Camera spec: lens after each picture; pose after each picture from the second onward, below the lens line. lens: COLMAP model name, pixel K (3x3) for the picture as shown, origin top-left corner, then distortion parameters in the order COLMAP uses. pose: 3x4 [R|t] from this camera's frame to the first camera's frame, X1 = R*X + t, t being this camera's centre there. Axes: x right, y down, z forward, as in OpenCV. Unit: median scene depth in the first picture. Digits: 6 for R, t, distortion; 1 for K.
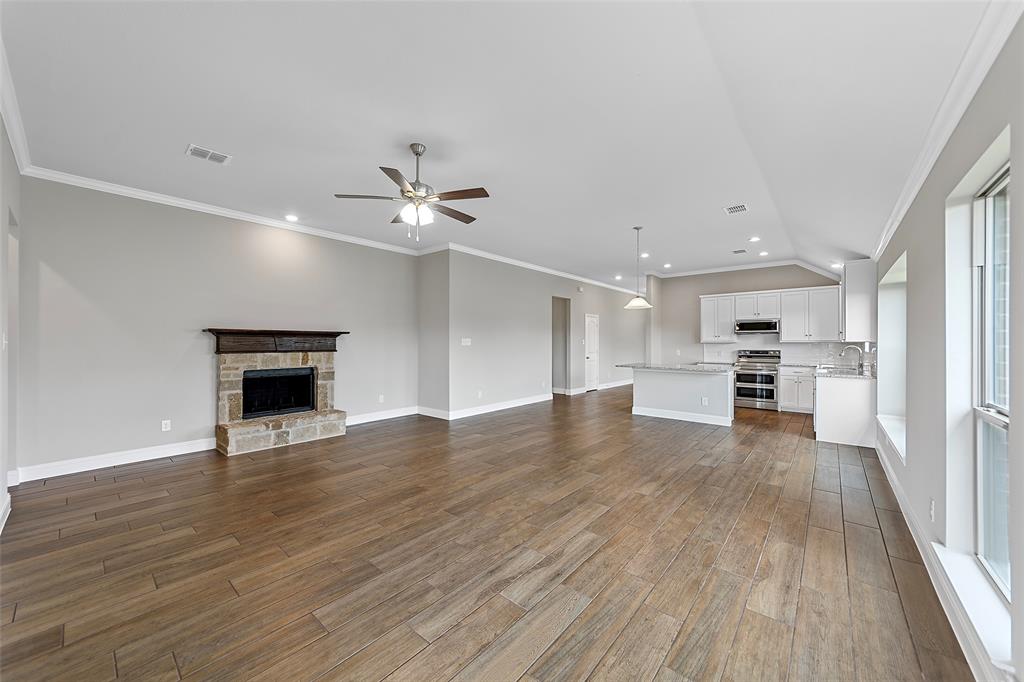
lens RADIAL K [[376.5, 0, 508.8], [0, 376.5, 343.7], [0, 0, 1]] dist [0.000034, -0.000027]
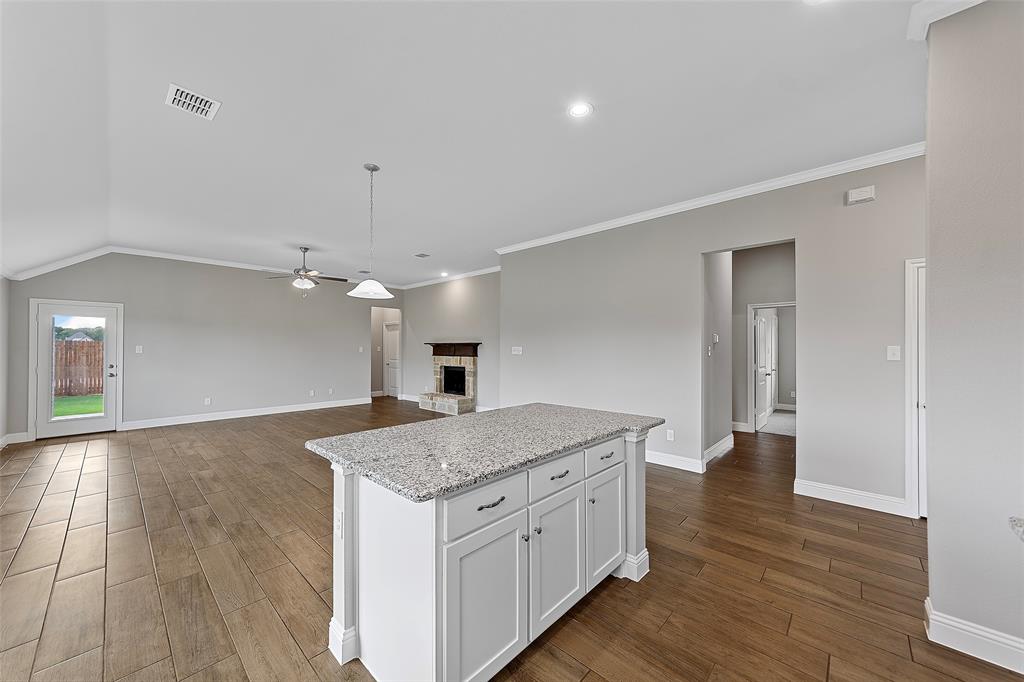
lens RADIAL K [[373.1, 0, 511.8], [0, 373.1, 346.3], [0, 0, 1]] dist [-0.001678, -0.000156]
pose [[-0.039510, -0.003487, -0.999213, 0.971981], [-0.003777, 0.999987, -0.003340, -0.014699], [0.999212, 0.003642, -0.039523, 1.289472]]
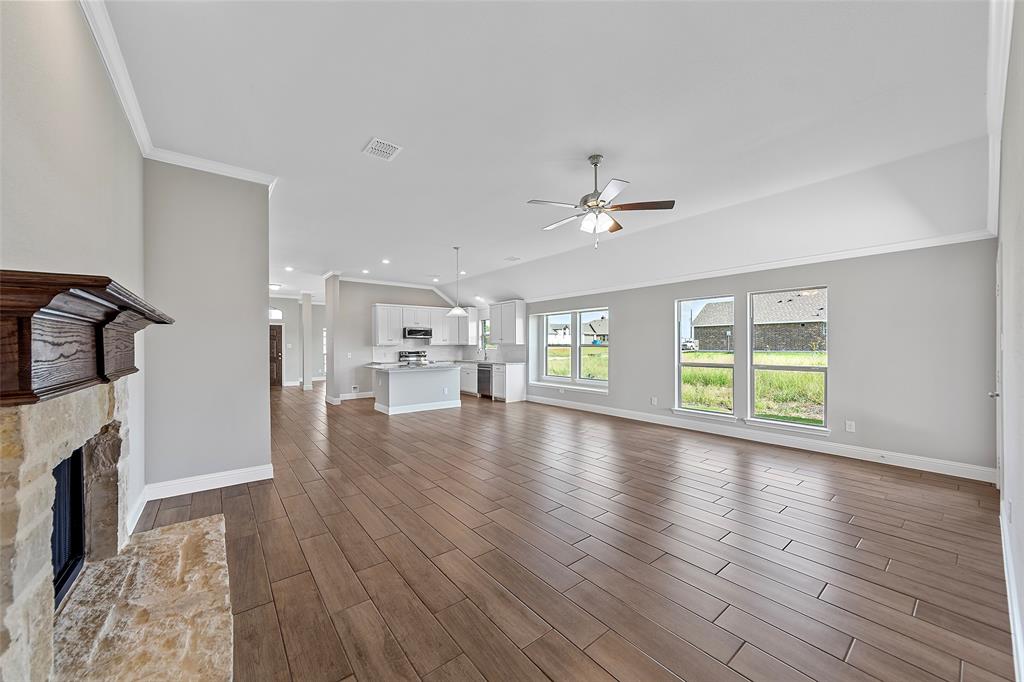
lens RADIAL K [[373.1, 0, 511.8], [0, 373.1, 346.3], [0, 0, 1]] dist [-0.001678, -0.000156]
pose [[0.191370, -0.001435, 0.981517, -0.790786], [0.003181, 0.999995, 0.000842, -0.000640], [-0.981513, 0.002961, 0.191374, 0.626979]]
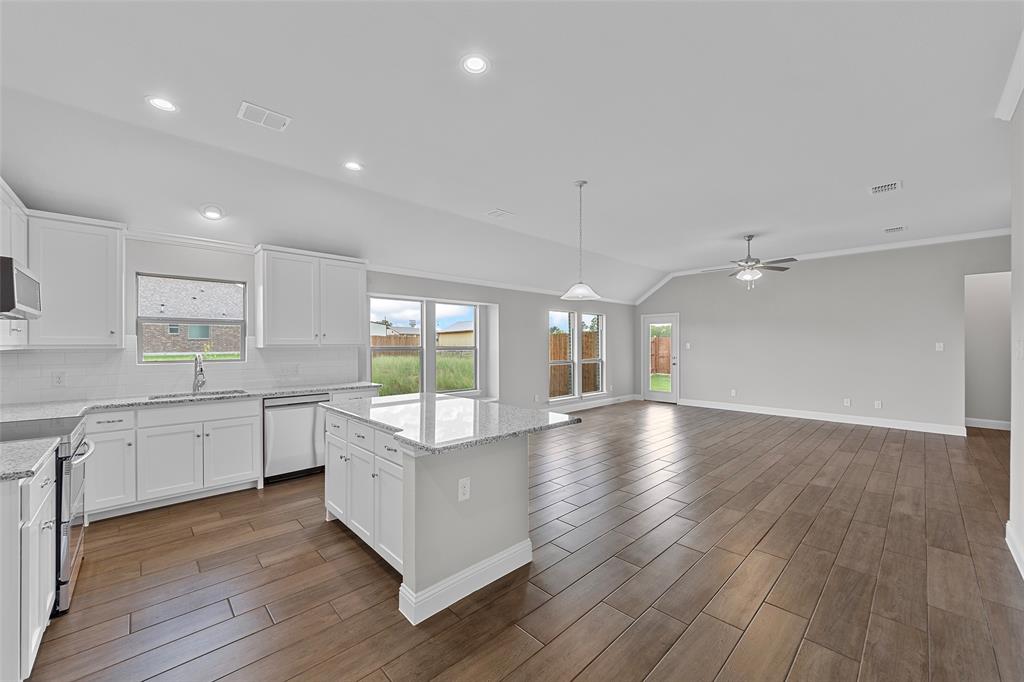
lens RADIAL K [[396.0, 0, 515.9], [0, 396.0, 343.5], [0, 0, 1]] dist [-0.001094, -0.000101]
pose [[-0.995564, 0.001045, 0.094082, 0.405489], [0.001026, 0.999999, -0.000240, -0.014211], [-0.094082, -0.000143, -0.995564, 1.784453]]
